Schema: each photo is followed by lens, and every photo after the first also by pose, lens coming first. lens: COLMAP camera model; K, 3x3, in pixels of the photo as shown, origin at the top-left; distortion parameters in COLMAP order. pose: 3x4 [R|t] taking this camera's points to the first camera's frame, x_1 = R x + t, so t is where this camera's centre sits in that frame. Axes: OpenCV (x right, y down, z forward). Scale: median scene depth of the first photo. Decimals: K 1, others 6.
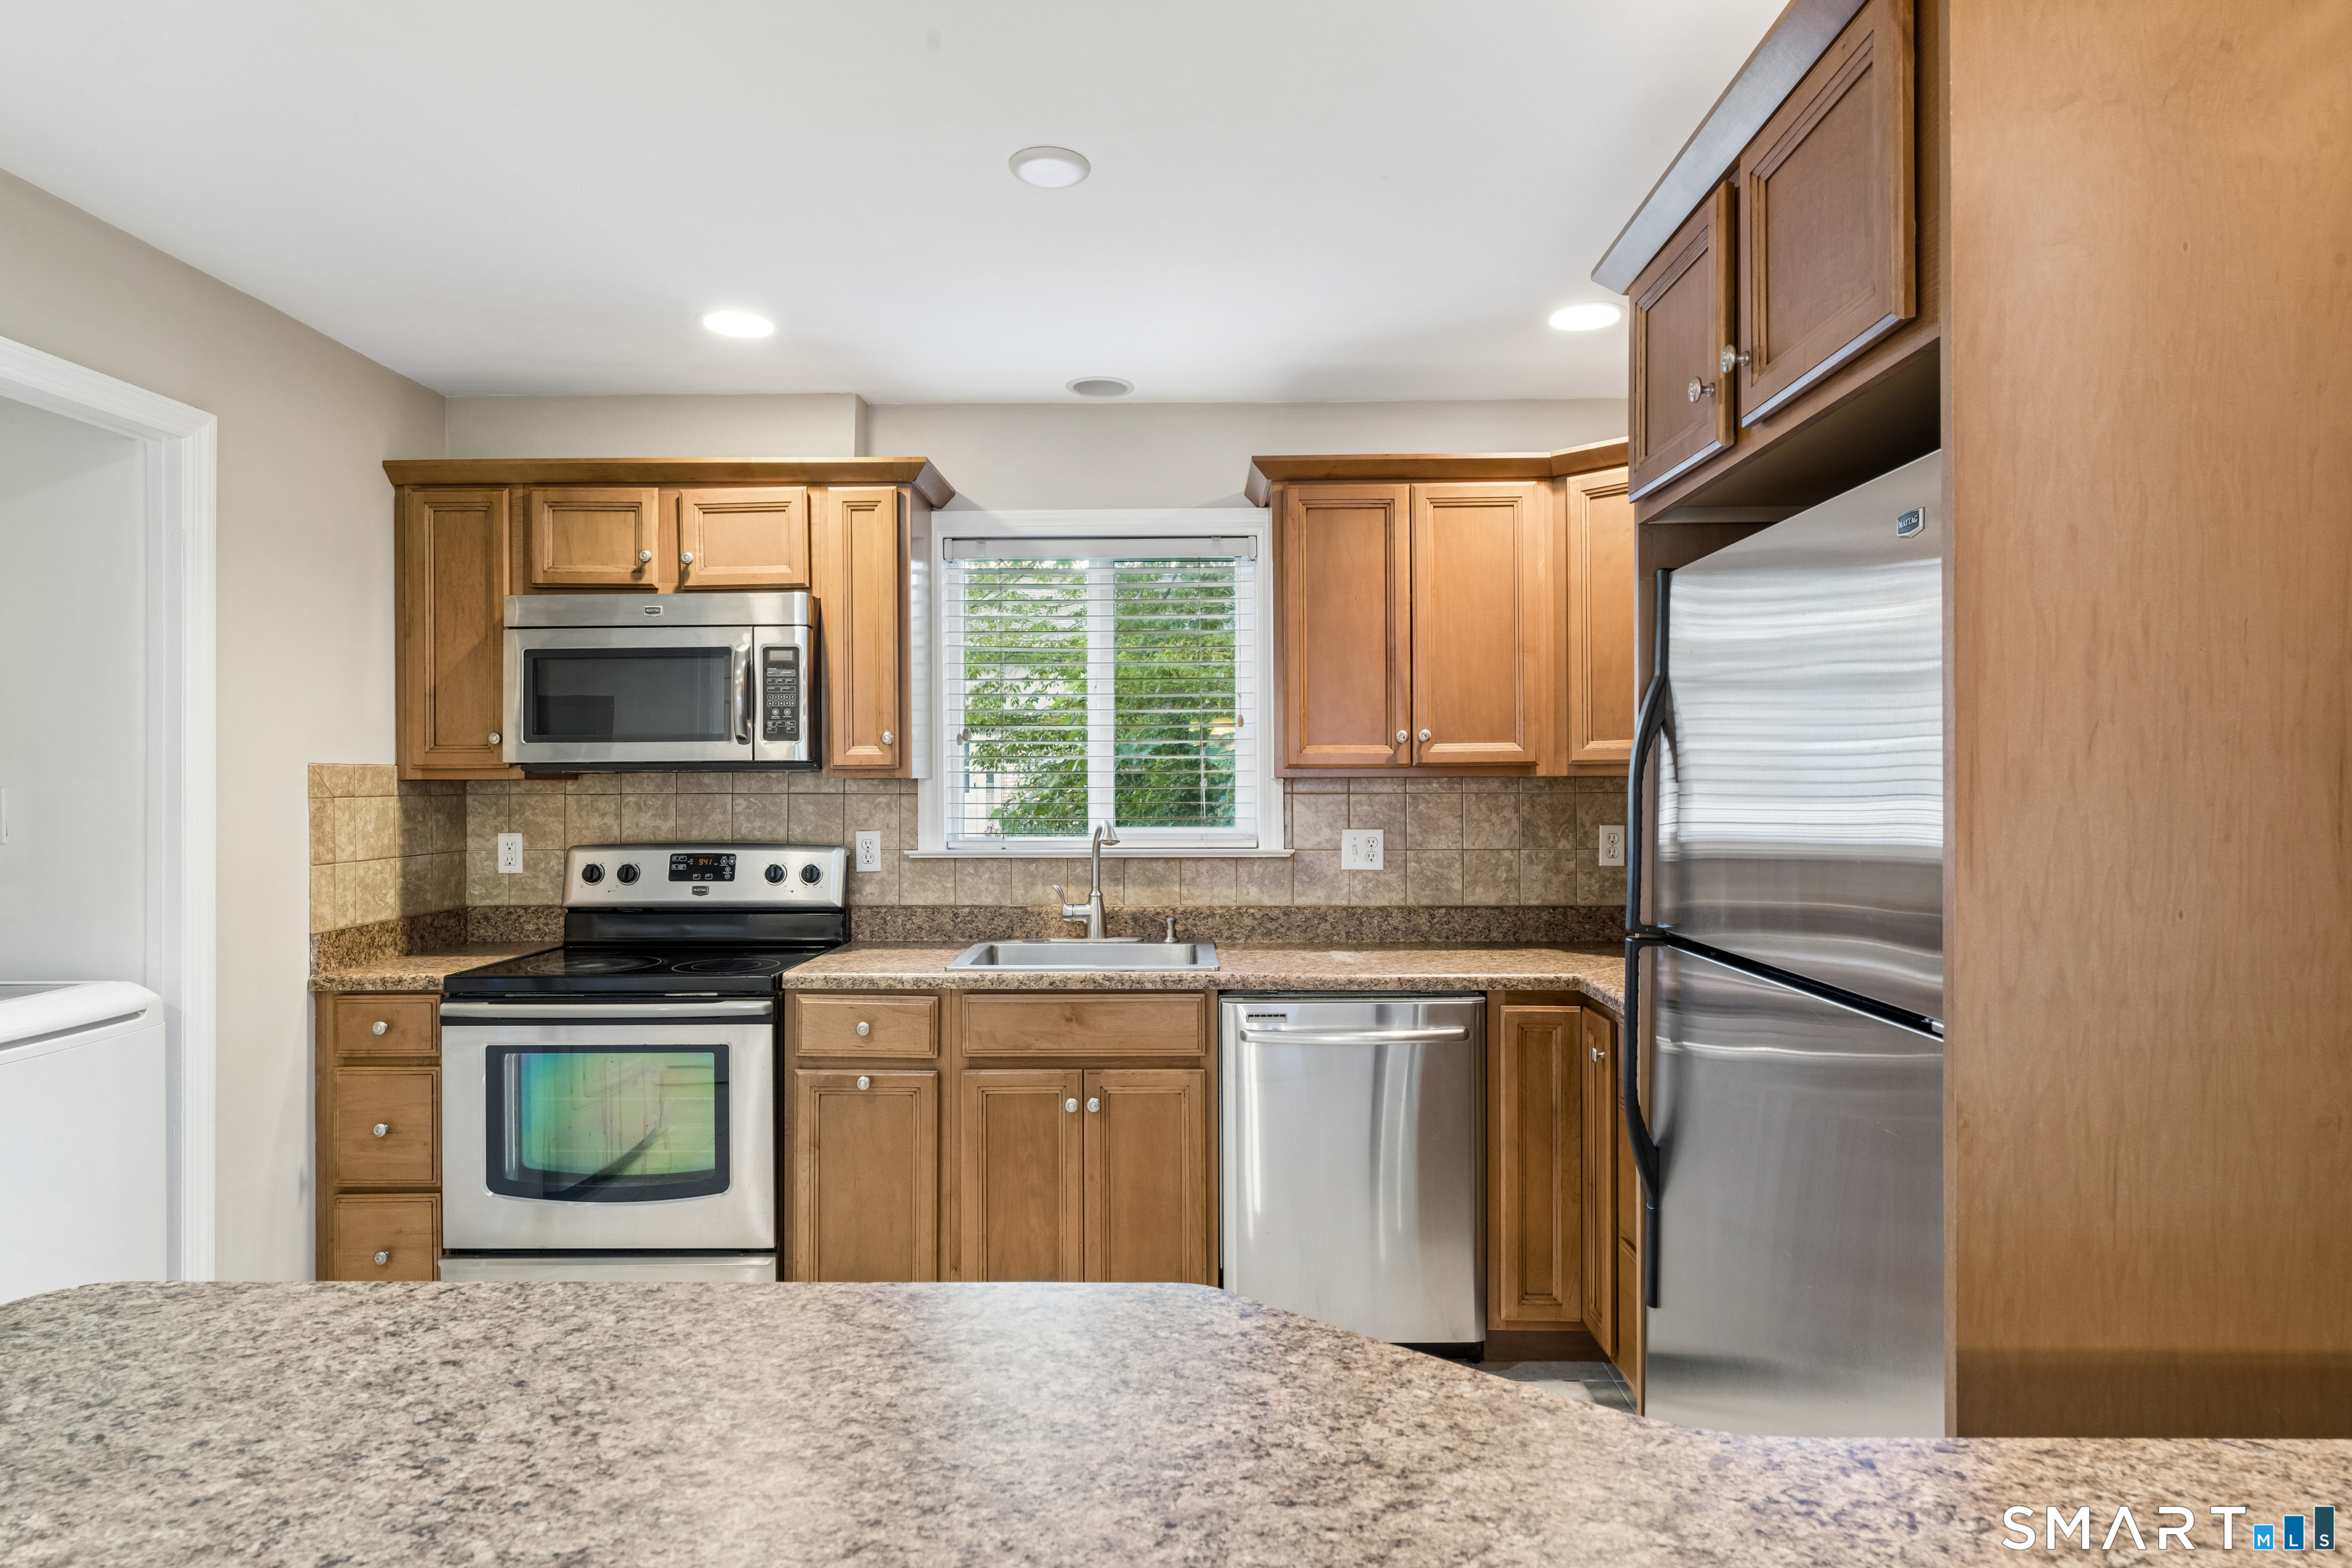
lens RADIAL K [[1303.6, 0, 1181.3], [0, 1303.6, 775.5], [0, 0, 1]] dist [0.000876, -0.001438]
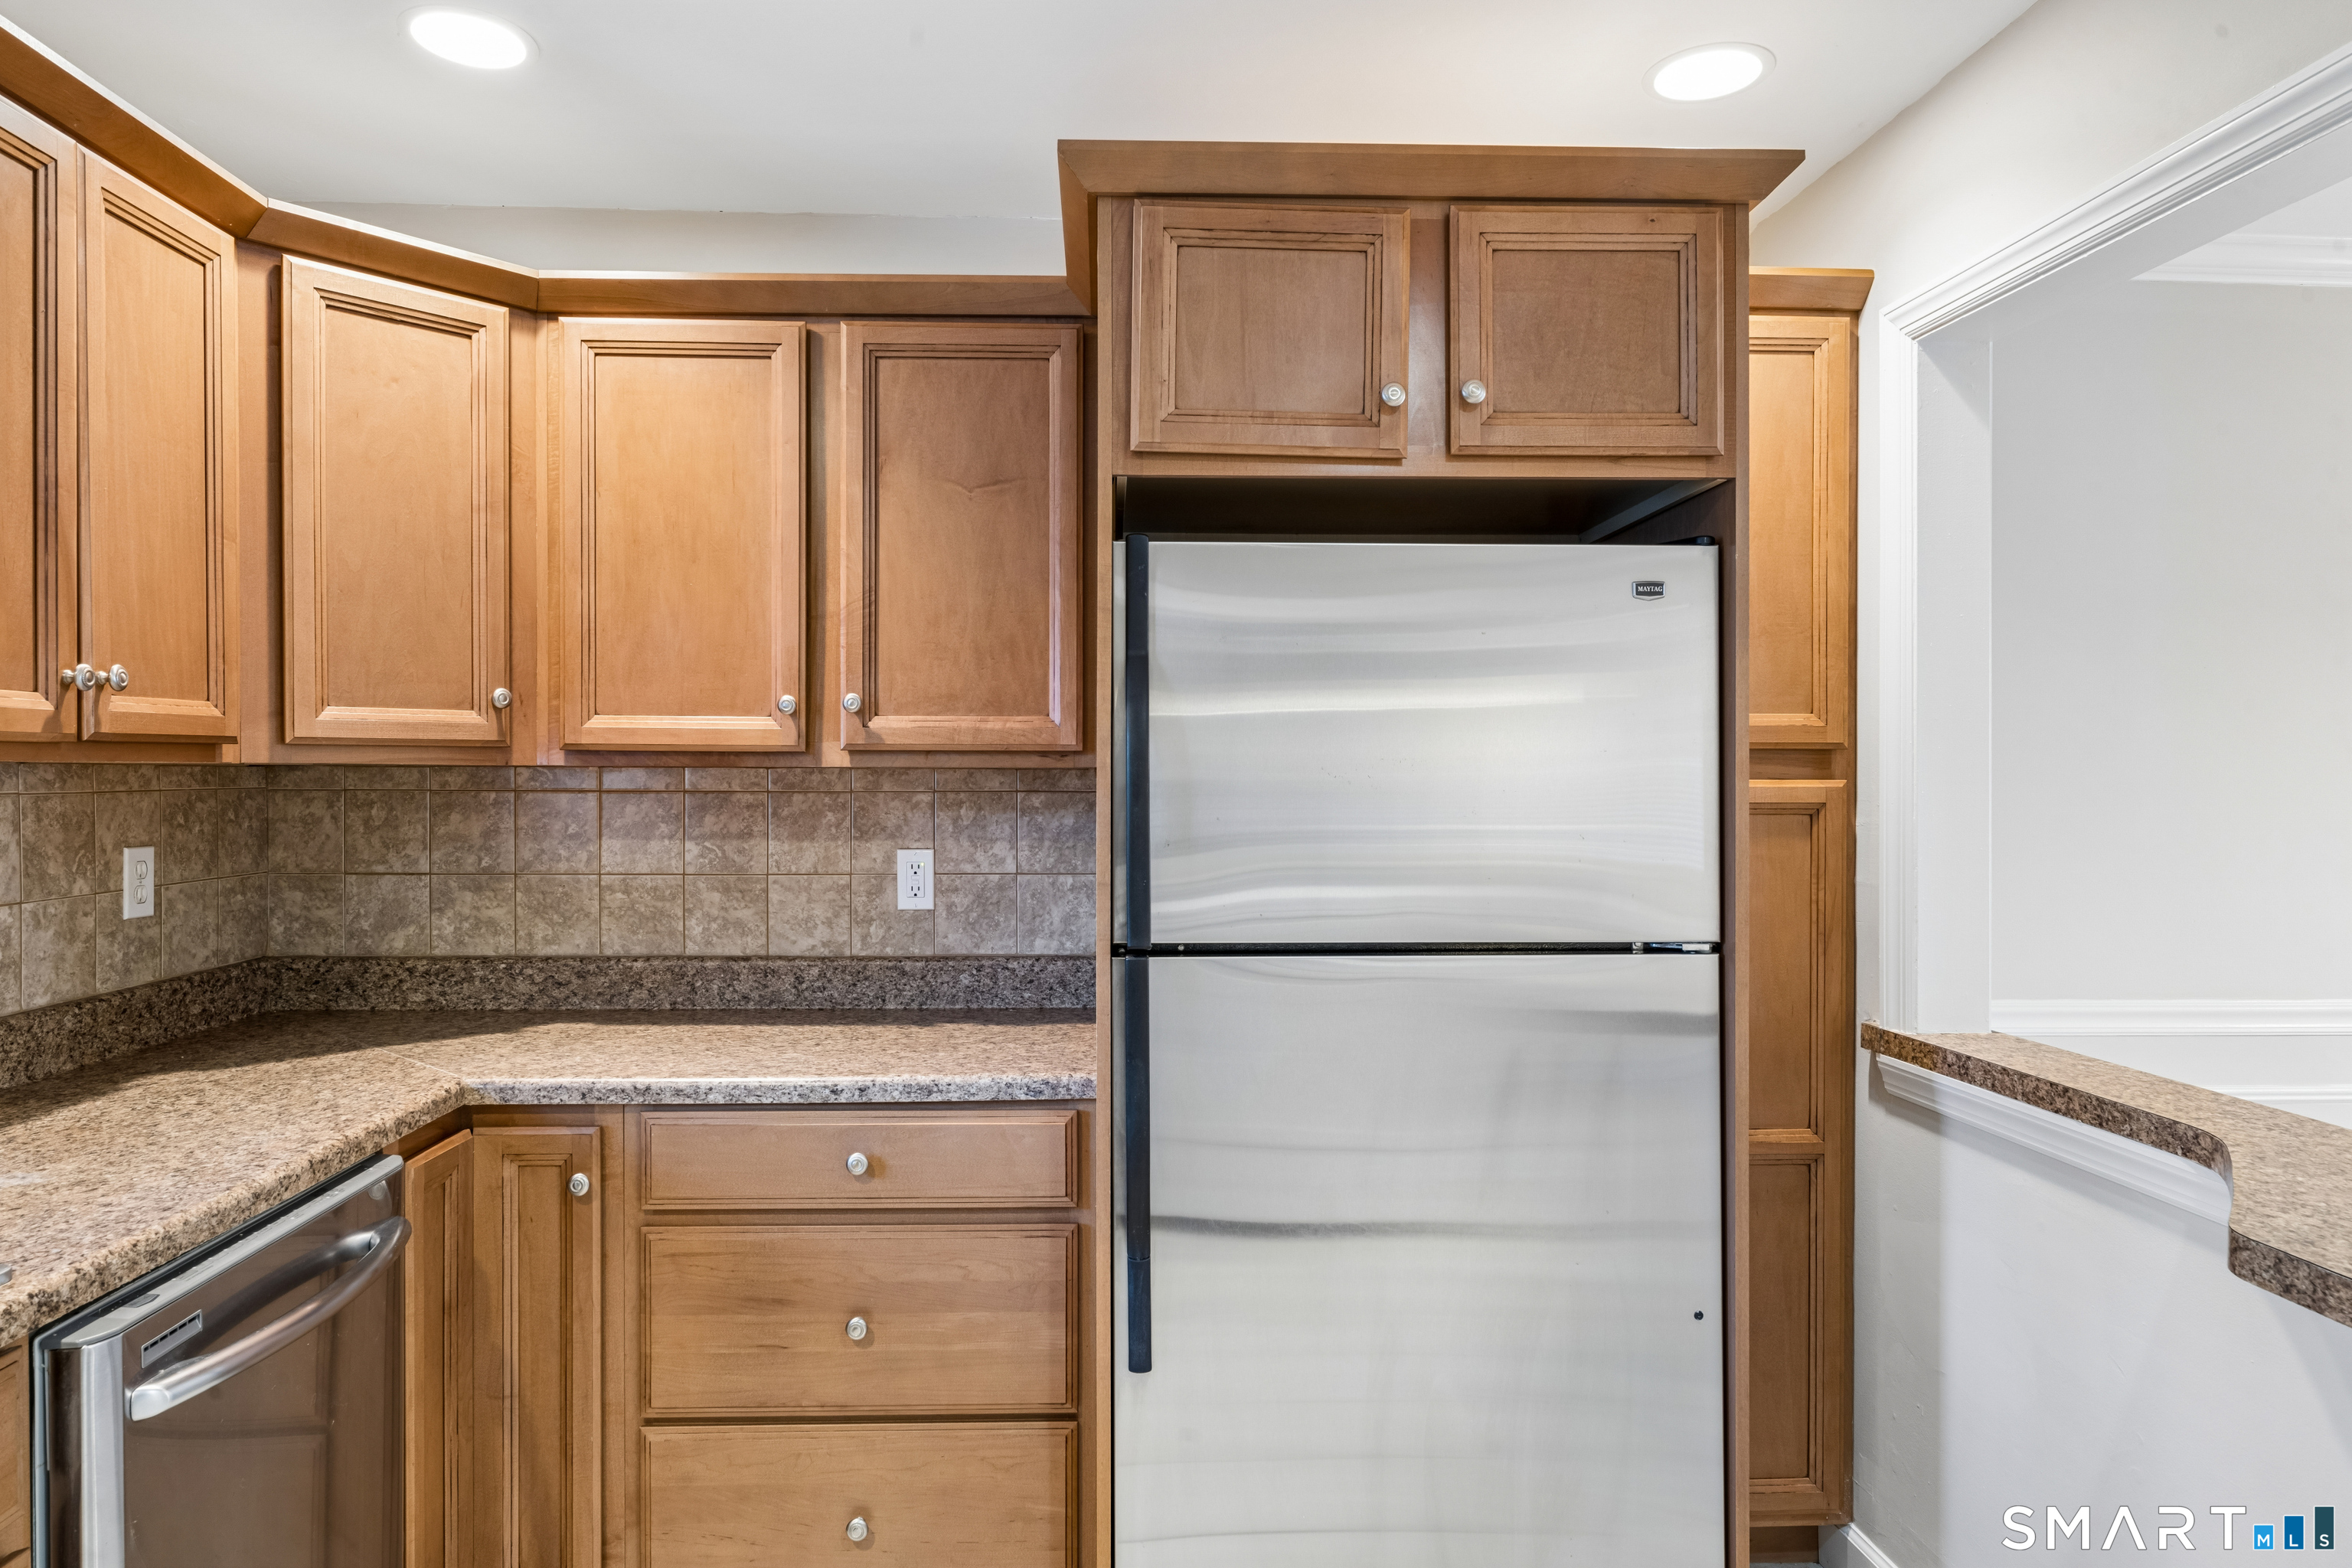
lens RADIAL K [[1439.5, 0, 1164.7], [0, 1439.5, 779.6], [0, 0, 1]] dist [-0.003571, -0.004126]
pose [[-0.065534, -0.002969, 0.997846, -0.367458], [-0.007438, 0.999969, 0.002487, 0.003028], [-0.997823, -0.007259, -0.065554, 0.634480]]
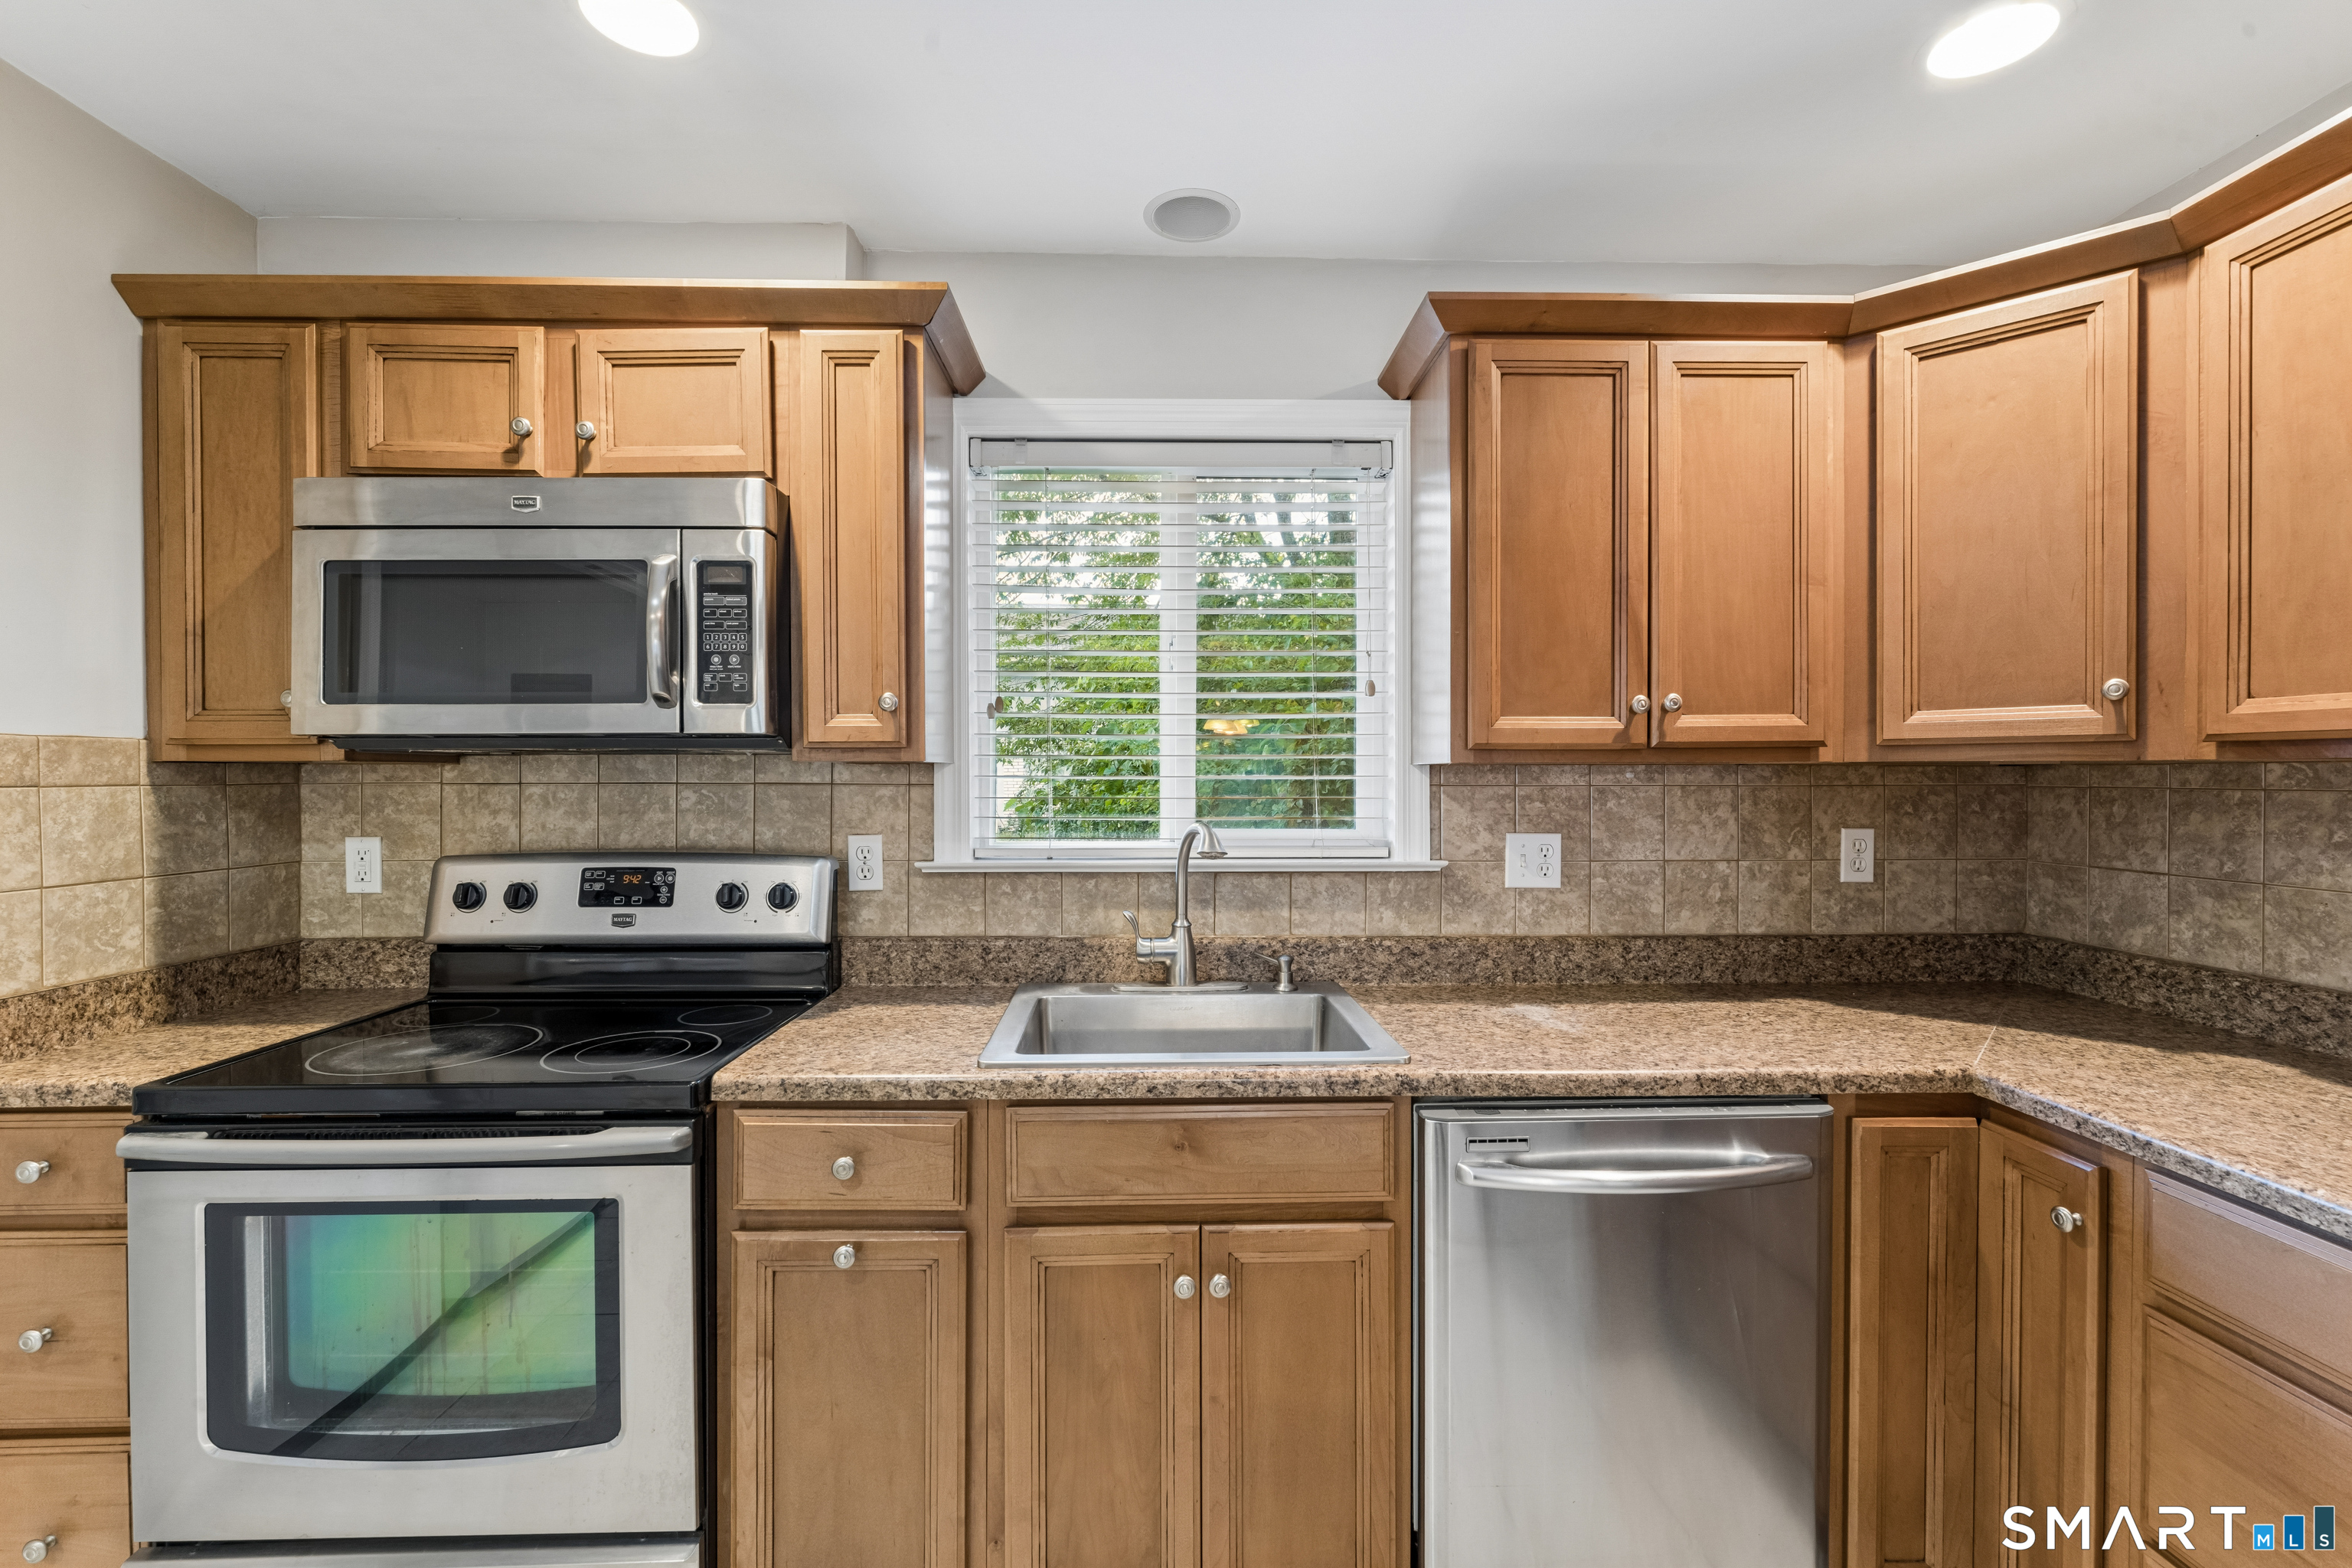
lens RADIAL K [[1009.5, 0, 1182.3], [0, 1009.5, 785.0], [0, 0, 1]] dist [-0.004280, 0.000715]
pose [[0.999088, 0.003016, 0.042592, -0.094909], [-0.003600, 0.999900, 0.013648, 0.006681], [-0.042547, -0.013789, 0.998999, 0.467337]]
